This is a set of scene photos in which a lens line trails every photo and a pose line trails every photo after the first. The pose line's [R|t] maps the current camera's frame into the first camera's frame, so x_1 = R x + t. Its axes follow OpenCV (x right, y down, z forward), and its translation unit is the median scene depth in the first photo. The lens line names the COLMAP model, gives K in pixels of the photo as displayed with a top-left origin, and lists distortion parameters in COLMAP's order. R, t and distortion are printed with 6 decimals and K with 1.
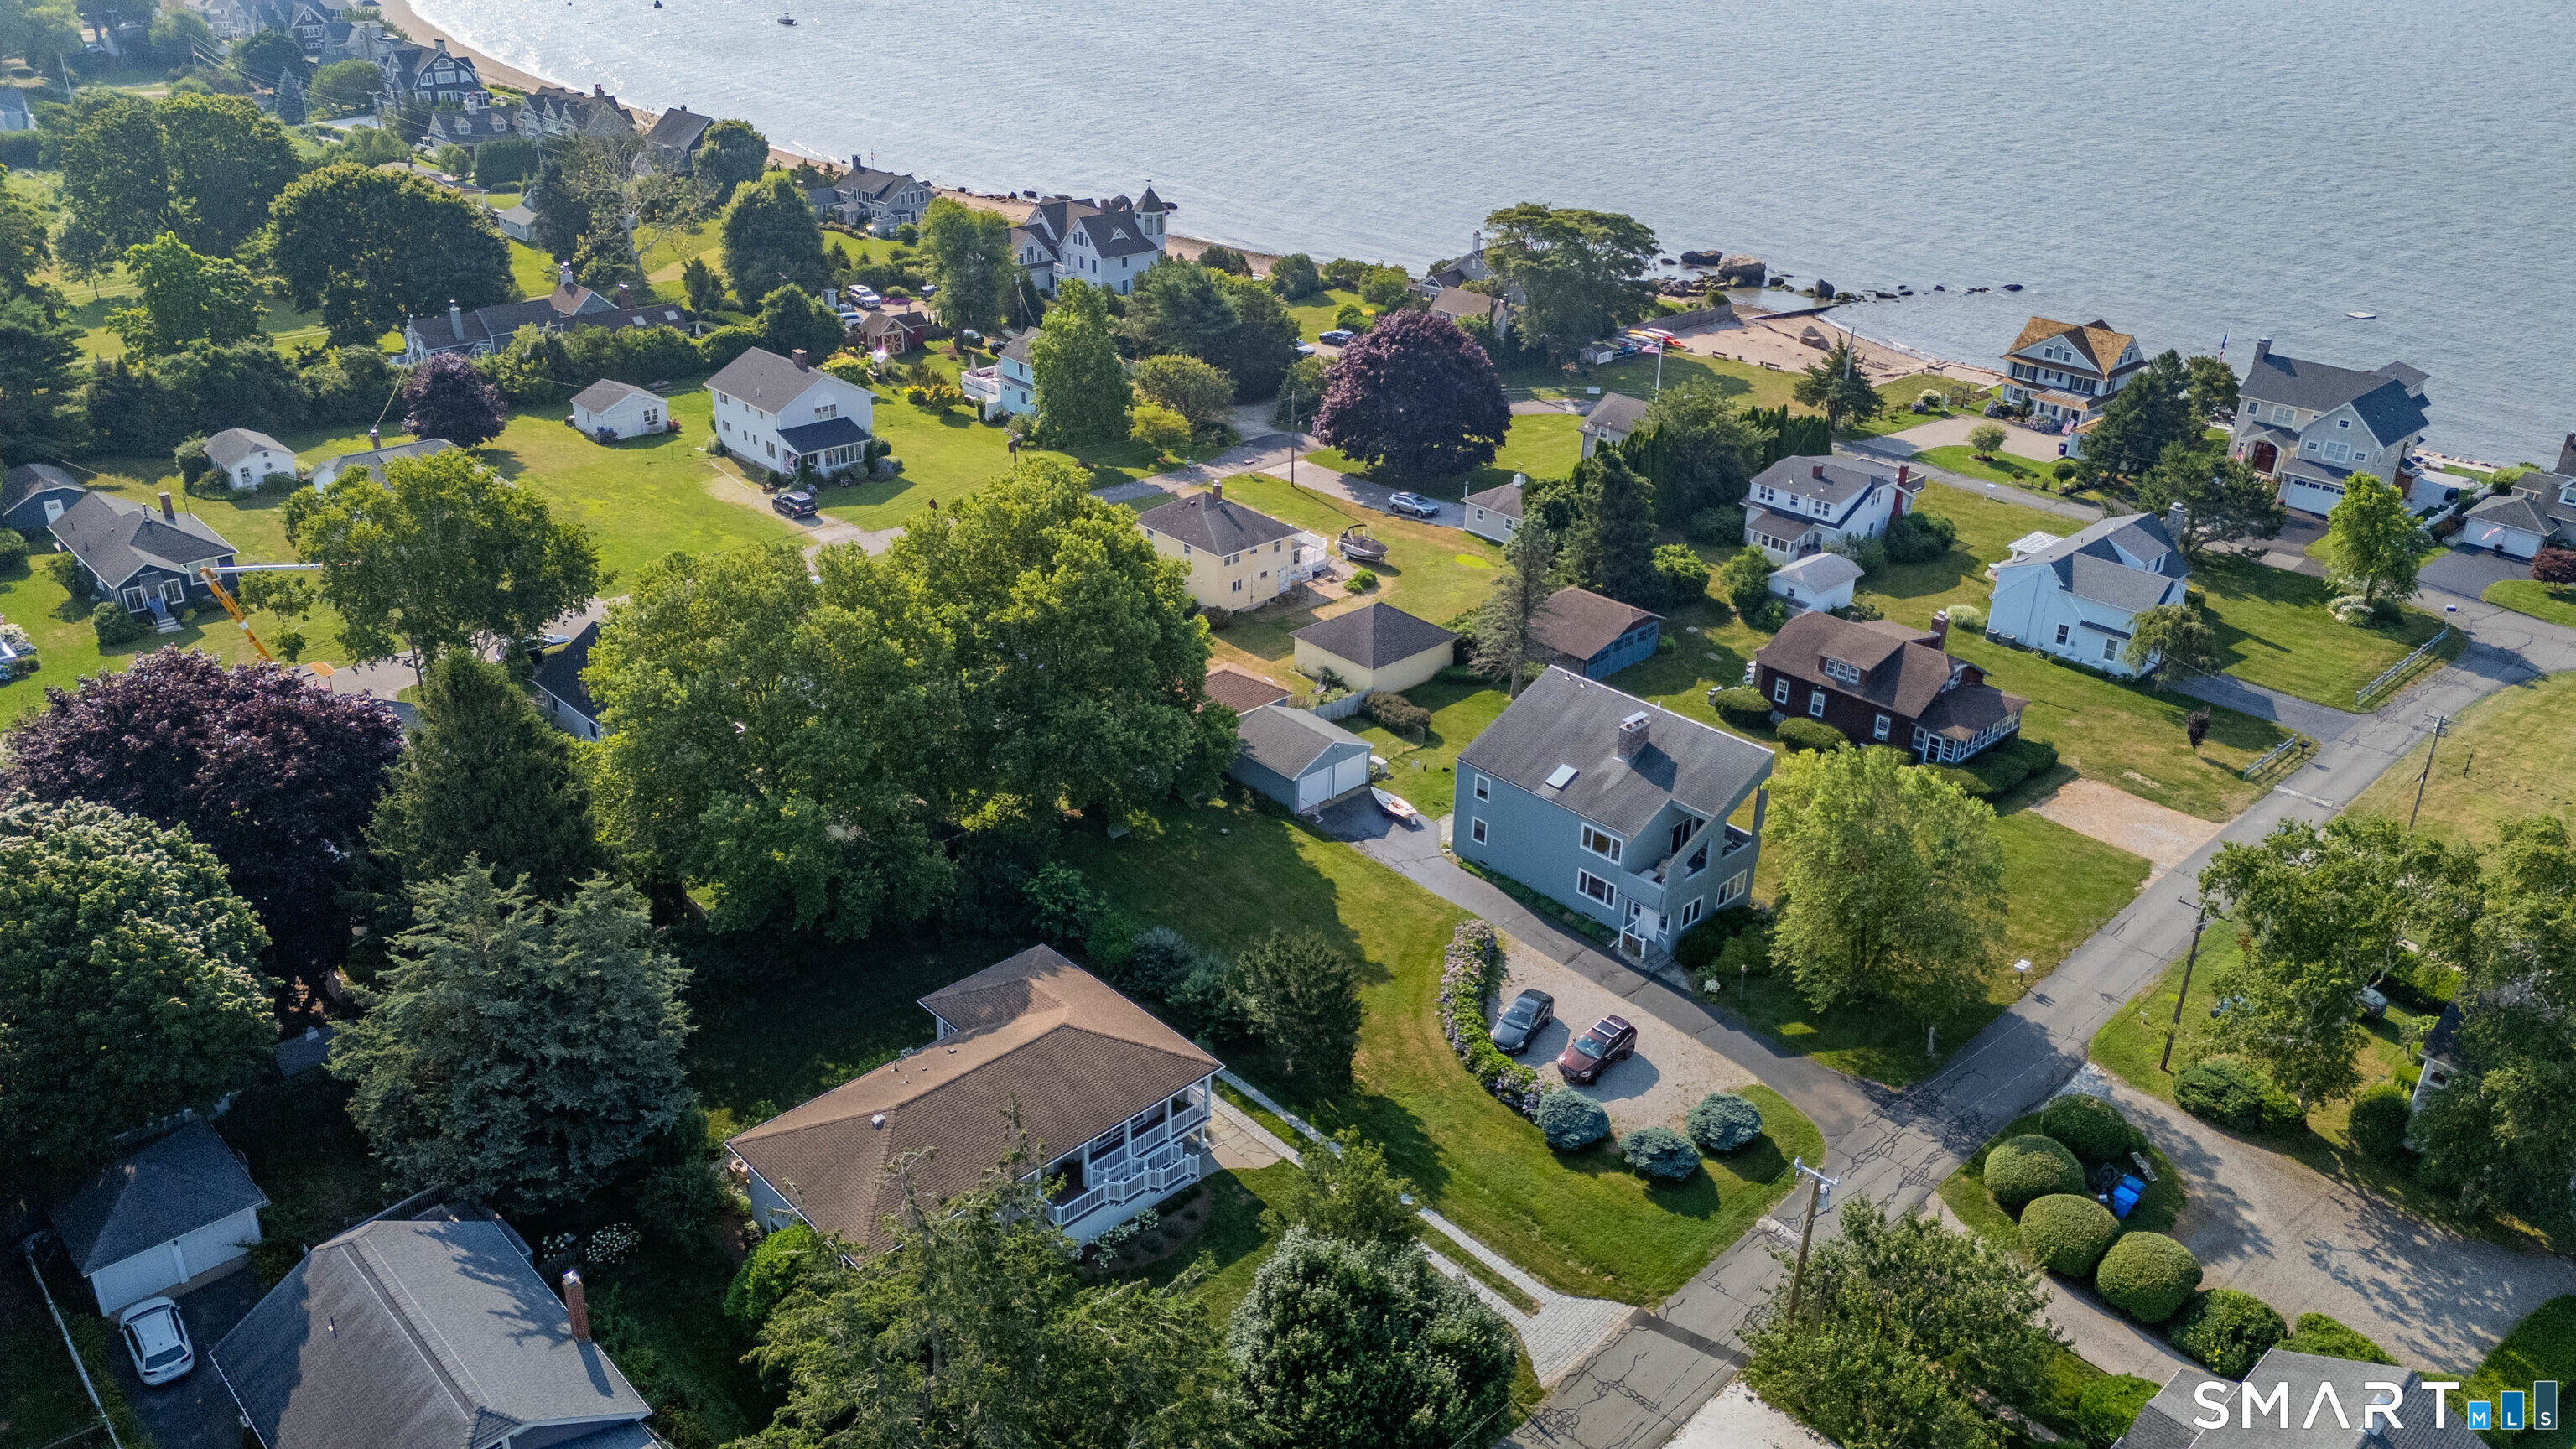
lens RADIAL K [[1875.2, 0, 1288.0], [0, 1875.2, 724.5], [0, 0, 1]] dist [0.079598, -0.085241]
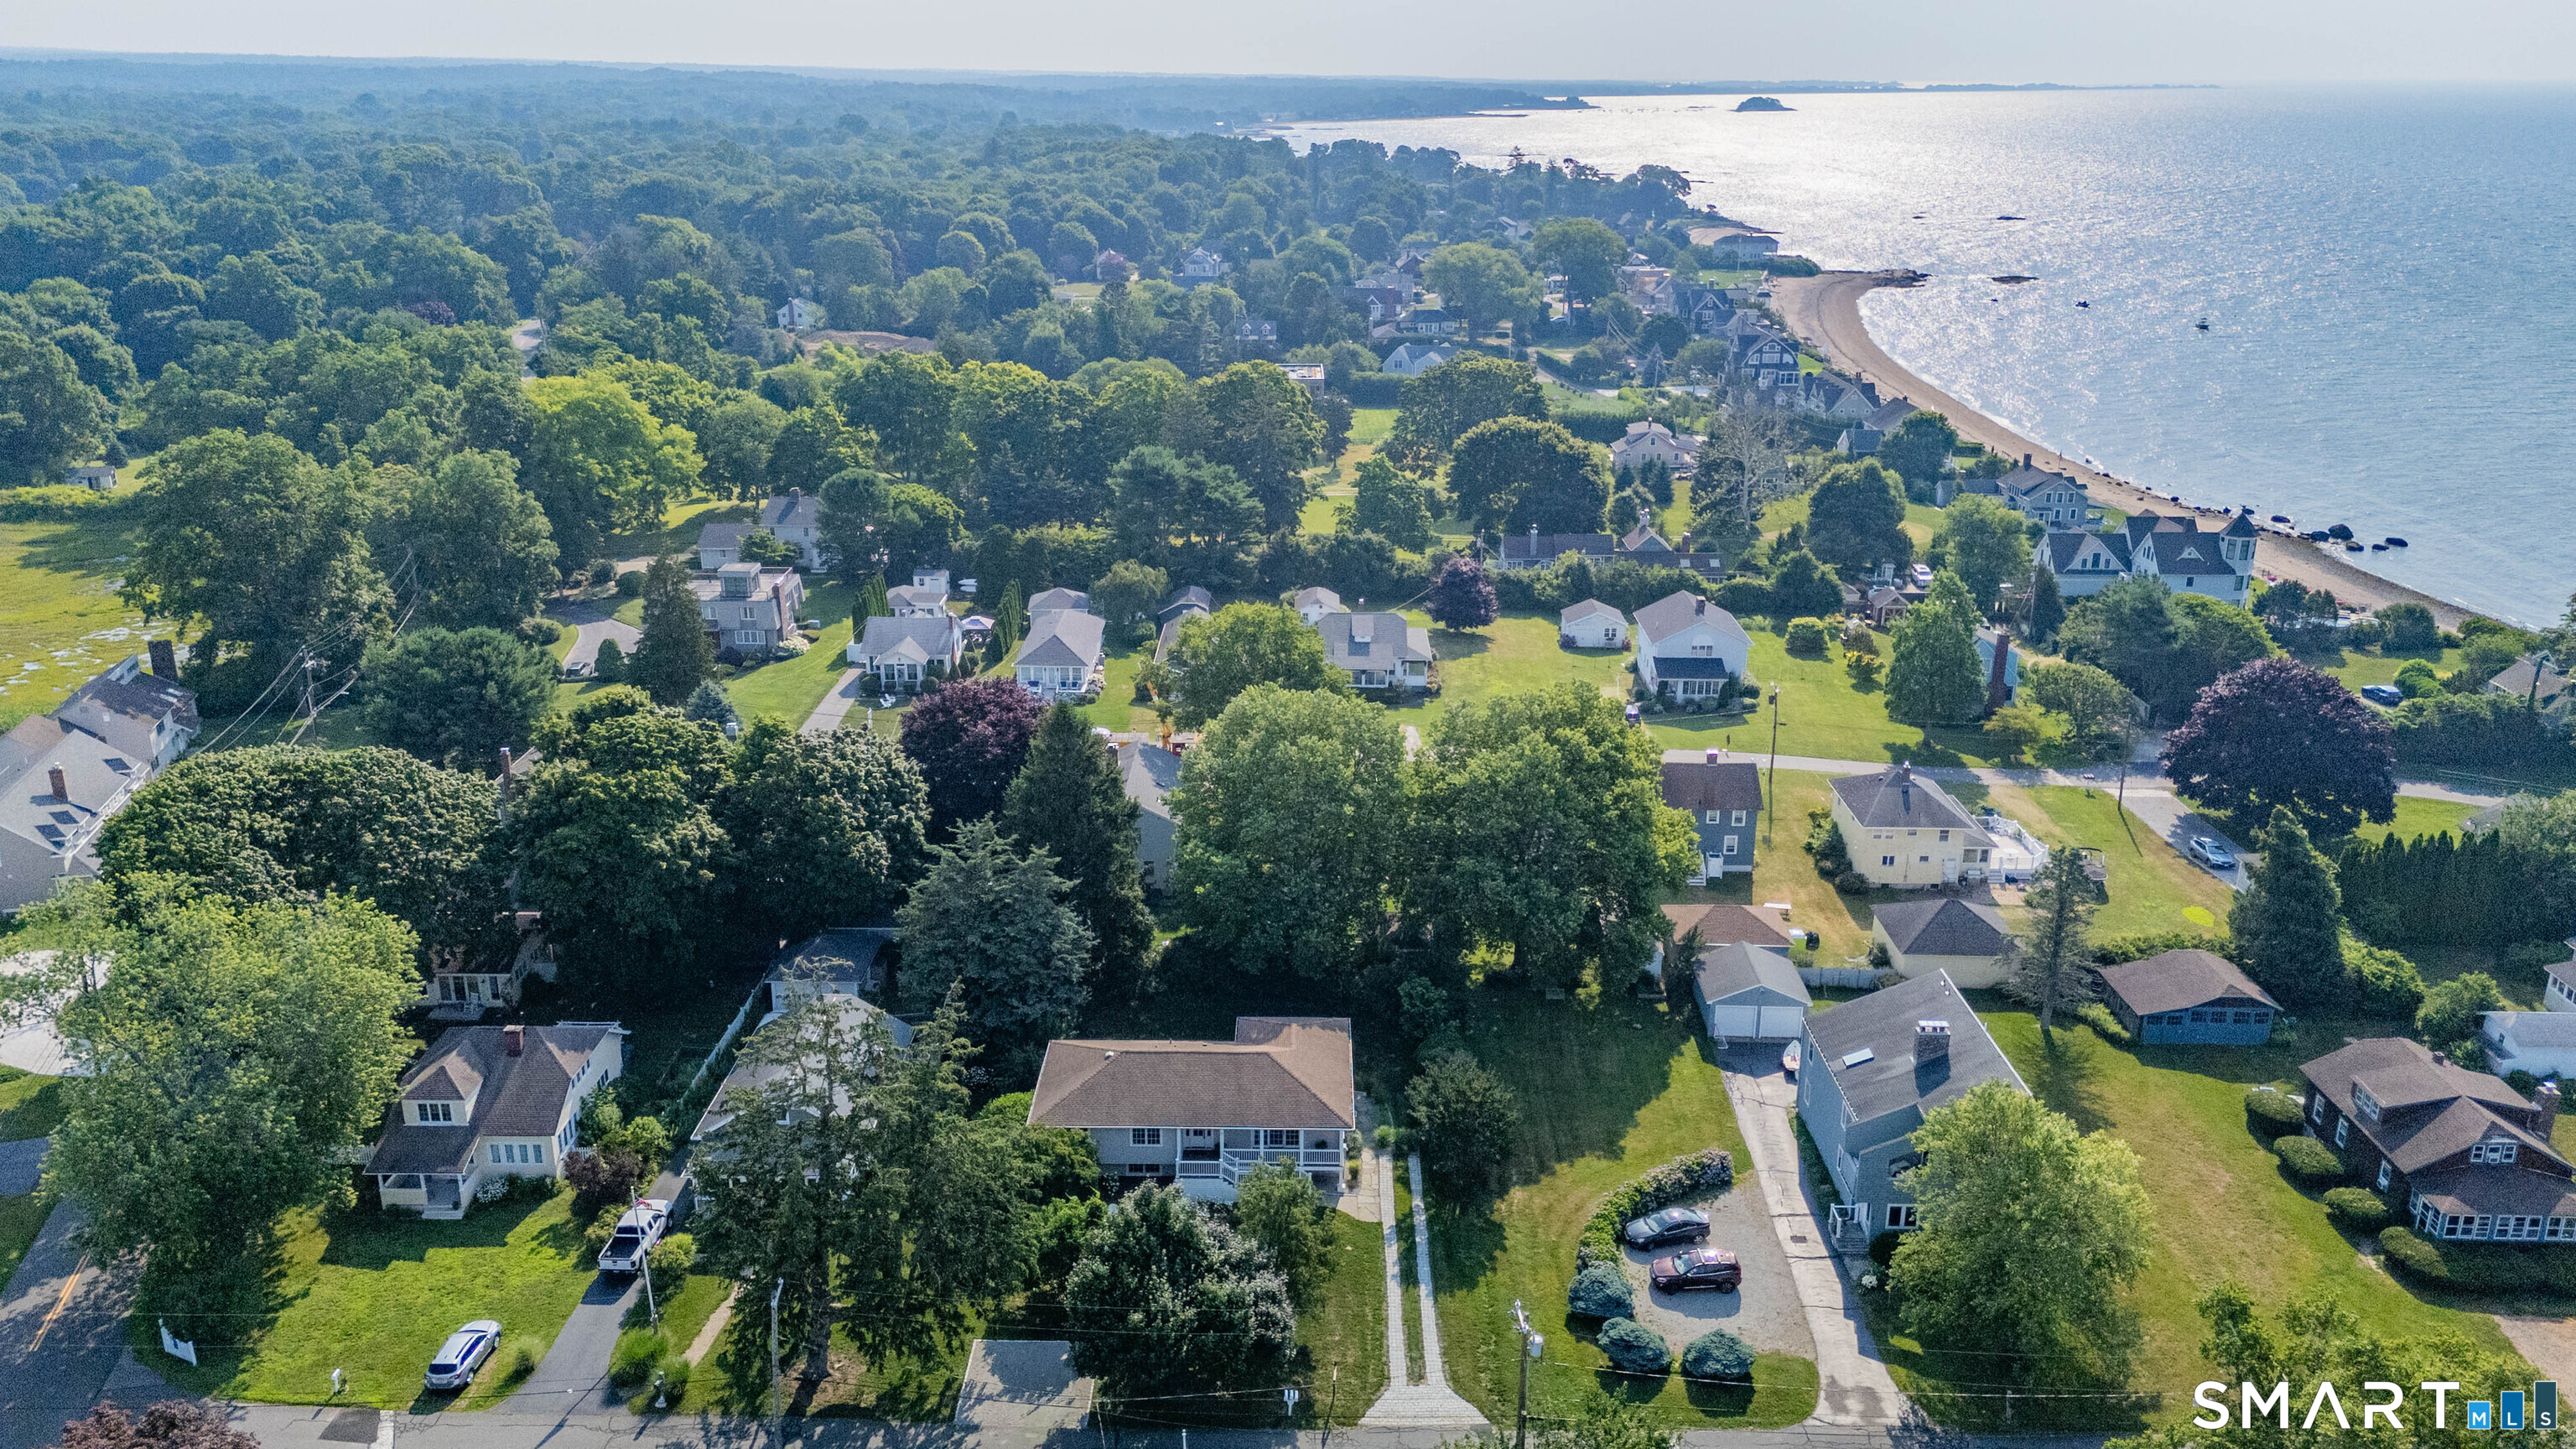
lens RADIAL K [[1875.2, 0, 1288.0], [0, 1875.2, 724.5], [0, 0, 1]] dist [0.079598, -0.085241]
pose [[0.711409, 0.207463, -0.671458, 0.411717], [-0.296800, 0.954741, -0.019469, -0.024590], [0.637030, 0.213139, 0.740787, -0.025546]]
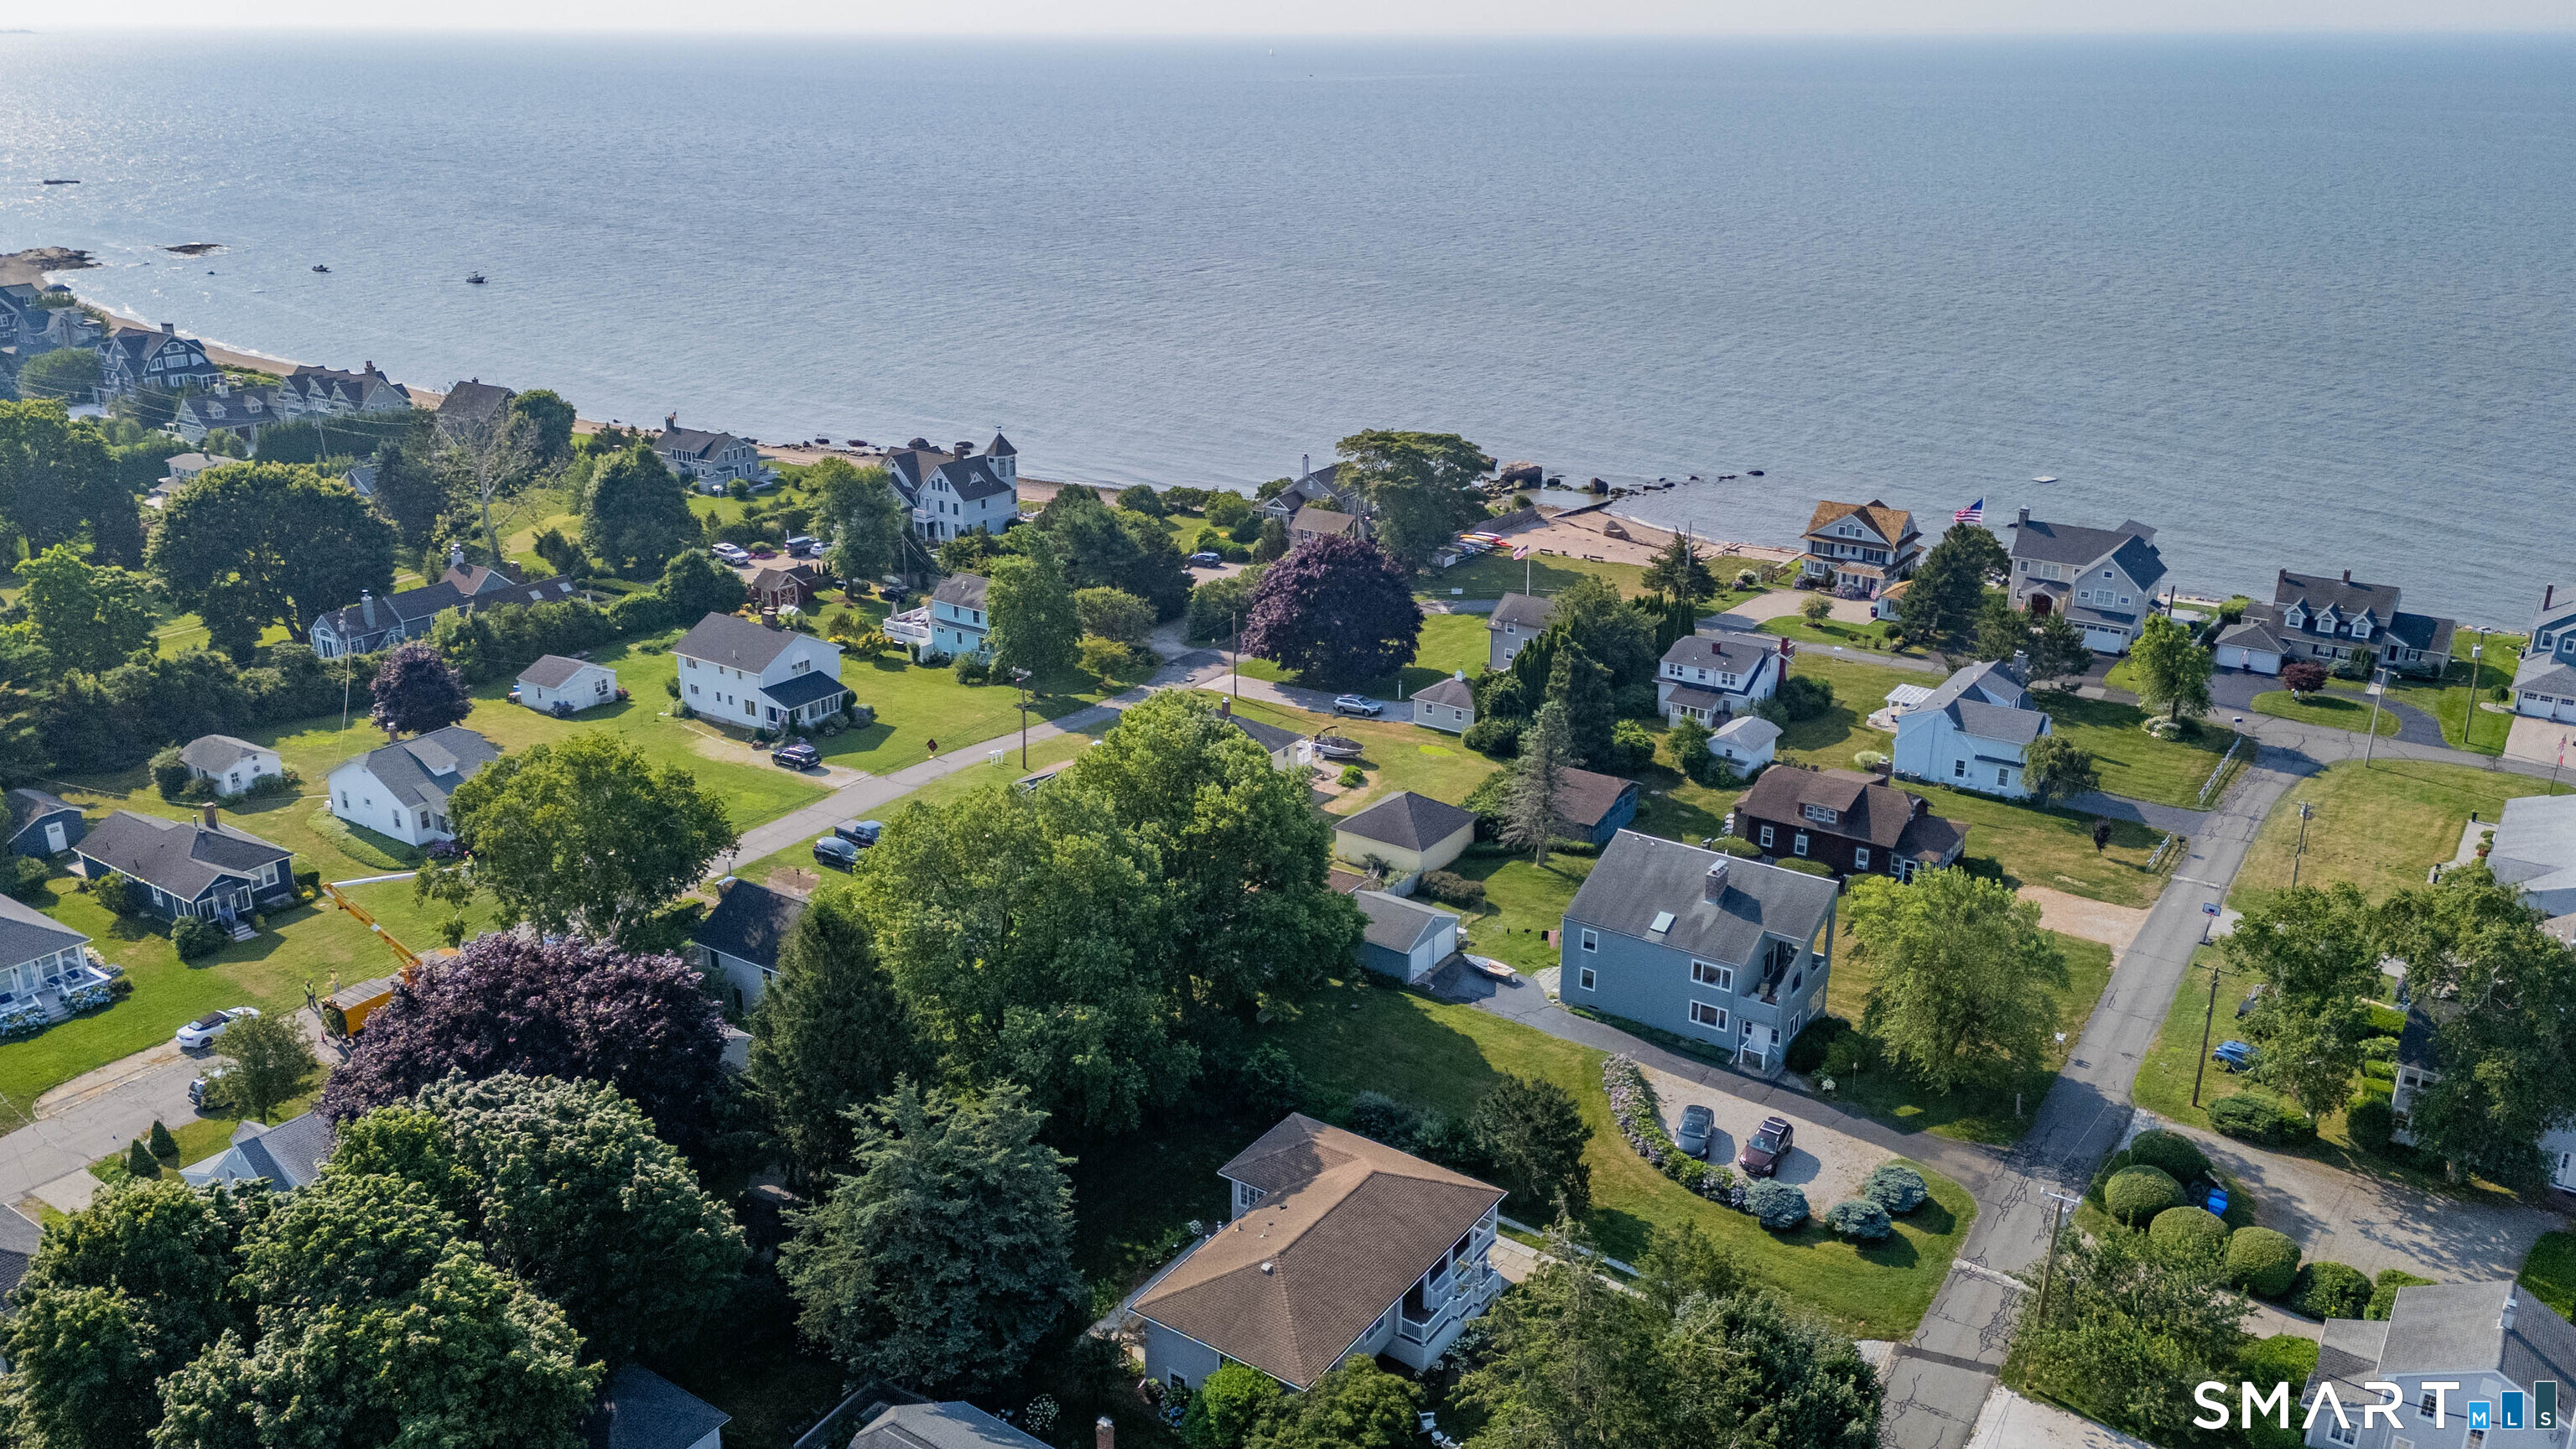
lens RADIAL K [[1922.0, 0, 1288.0], [0, 1922.0, 724.5], [0, 0, 1]] dist [0.081102, -0.089849]
pose [[0.979536, -0.087450, 0.181278, -0.198386], [0.106573, 0.989407, -0.098573, -0.000318], [-0.170738, 0.115875, 0.978479, -0.099253]]
